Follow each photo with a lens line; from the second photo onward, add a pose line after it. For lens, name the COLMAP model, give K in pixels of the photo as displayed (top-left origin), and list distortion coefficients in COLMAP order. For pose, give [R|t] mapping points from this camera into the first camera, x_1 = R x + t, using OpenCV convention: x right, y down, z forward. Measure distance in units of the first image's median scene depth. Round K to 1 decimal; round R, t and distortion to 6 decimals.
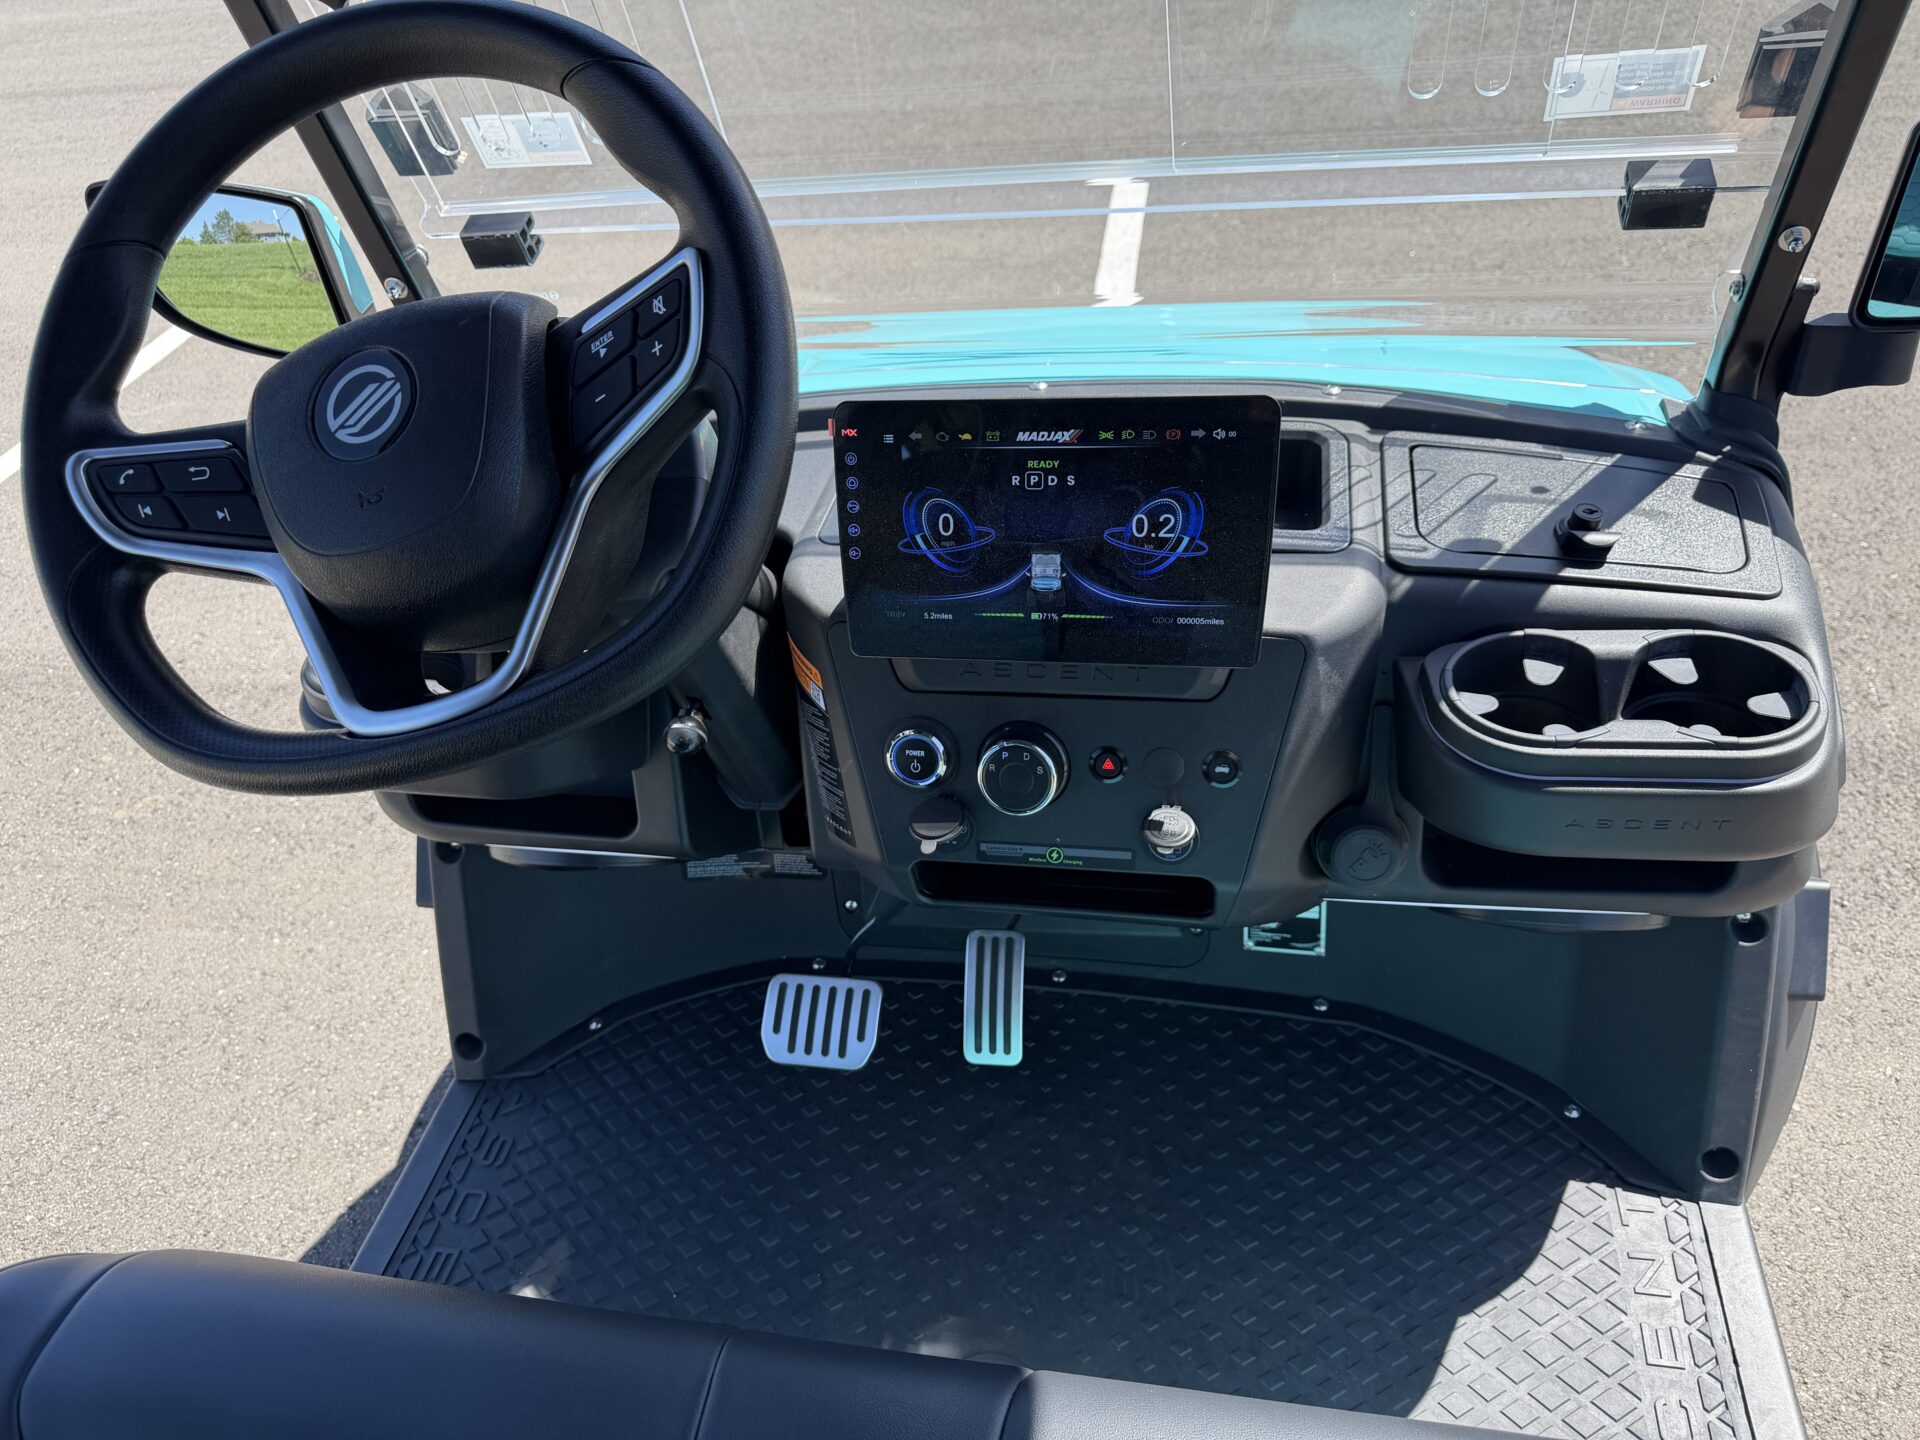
lens RADIAL K [[1344.9, 0, 961.1], [0, 1344.9, 684.6], [0, 0, 1]] dist [0.148449, -0.001269]
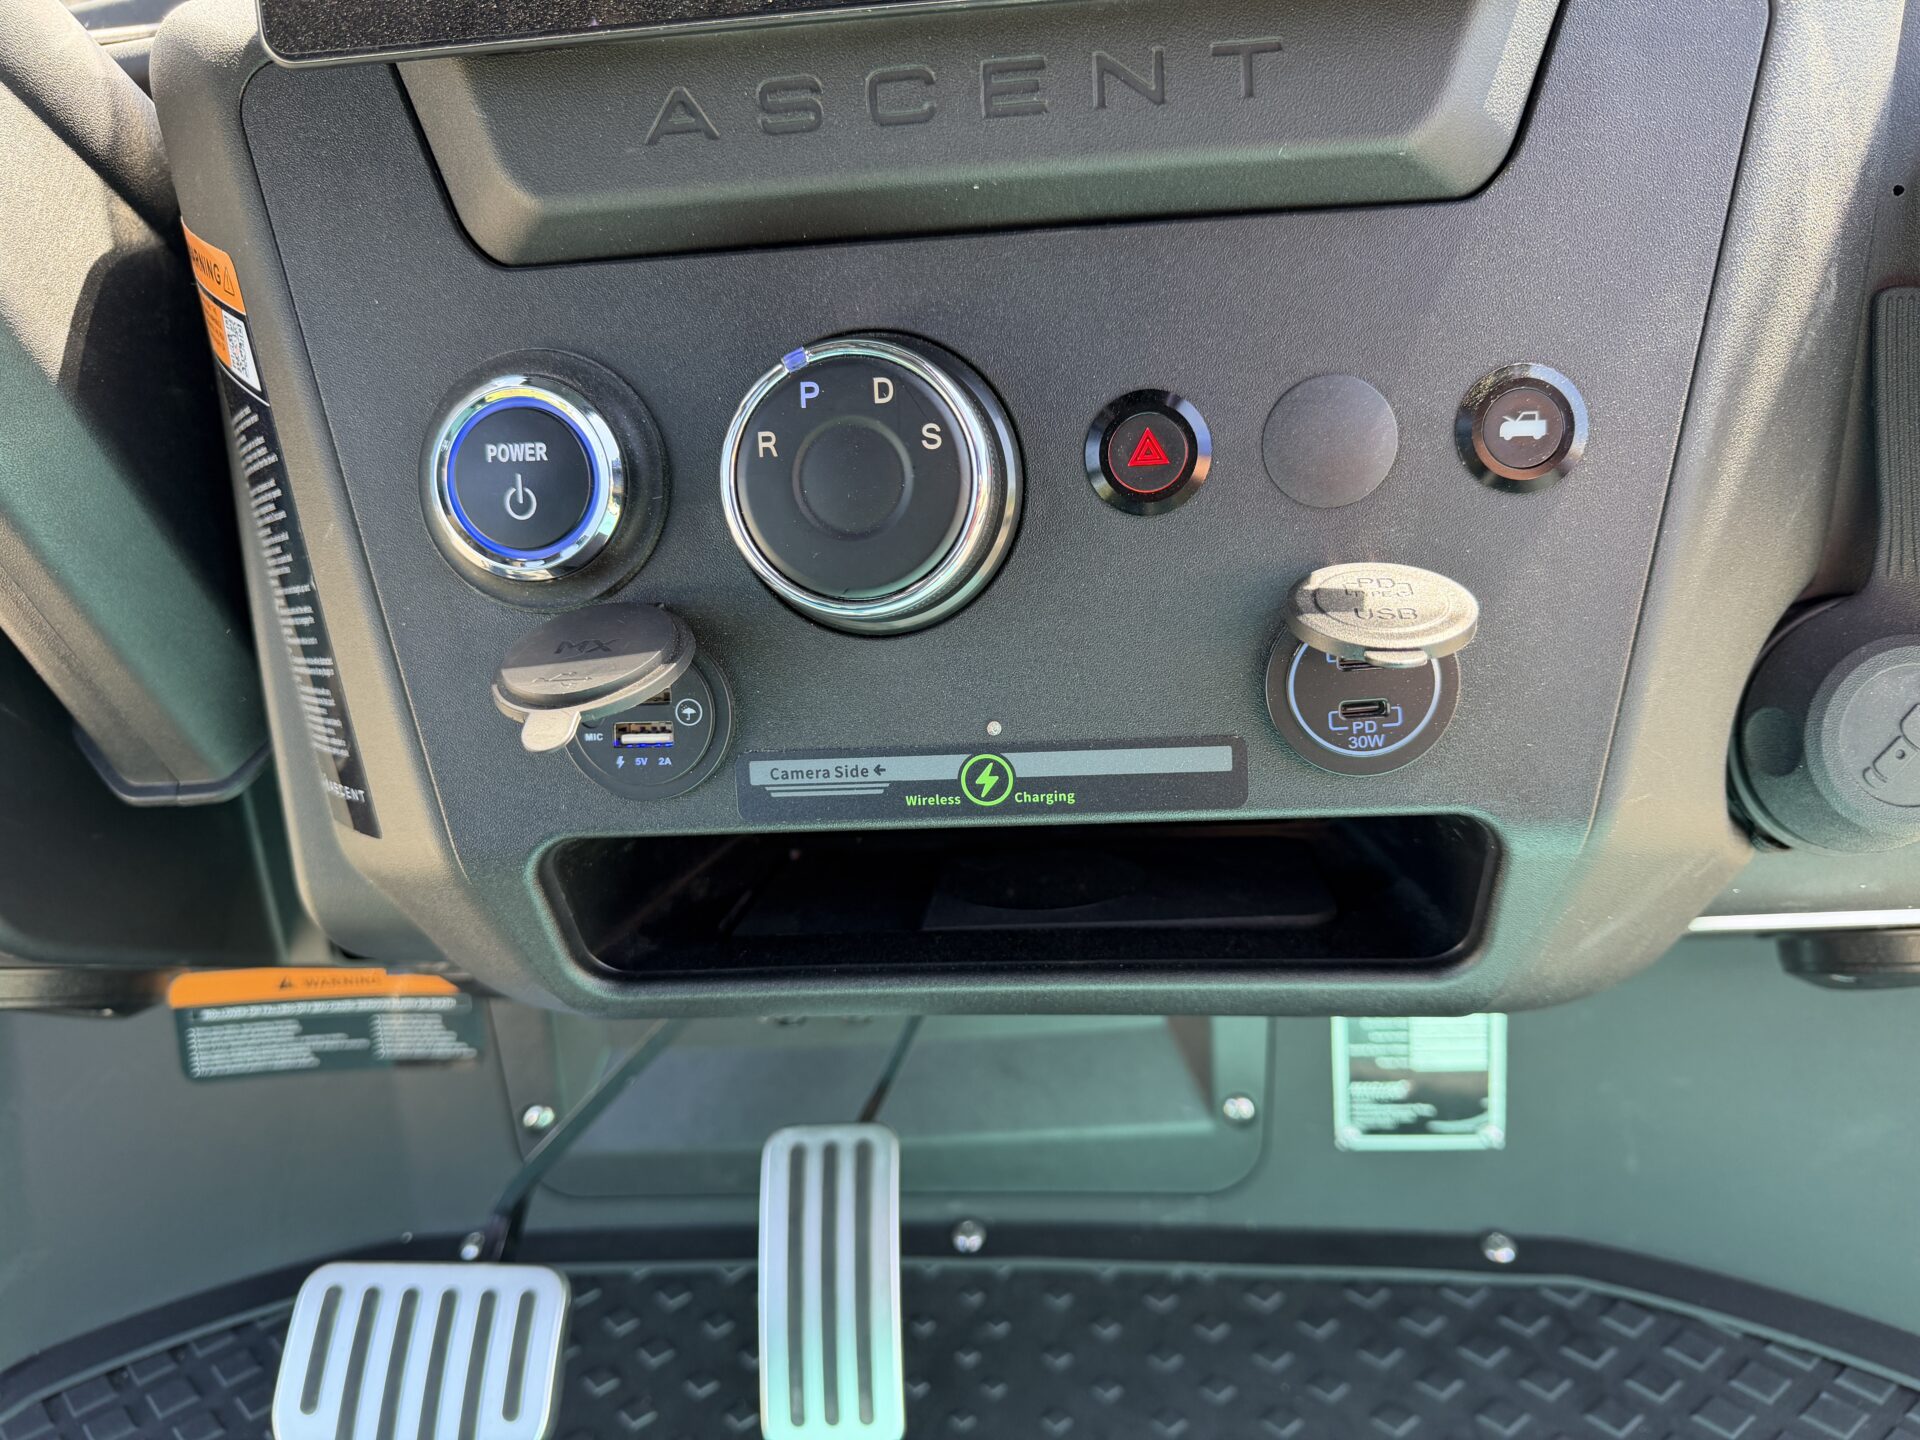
lens RADIAL K [[1377.3, 0, 960.0], [0, 1377.3, 720.0], [0, 0, 1]] dist [-0.003412, -0.003034]
pose [[0.993575, -0.030374, 0.109020, 0.022411], [0.048905, 0.983959, -0.171561, 0.128621], [-0.102060, 0.175790, 0.979123, 0.528160]]
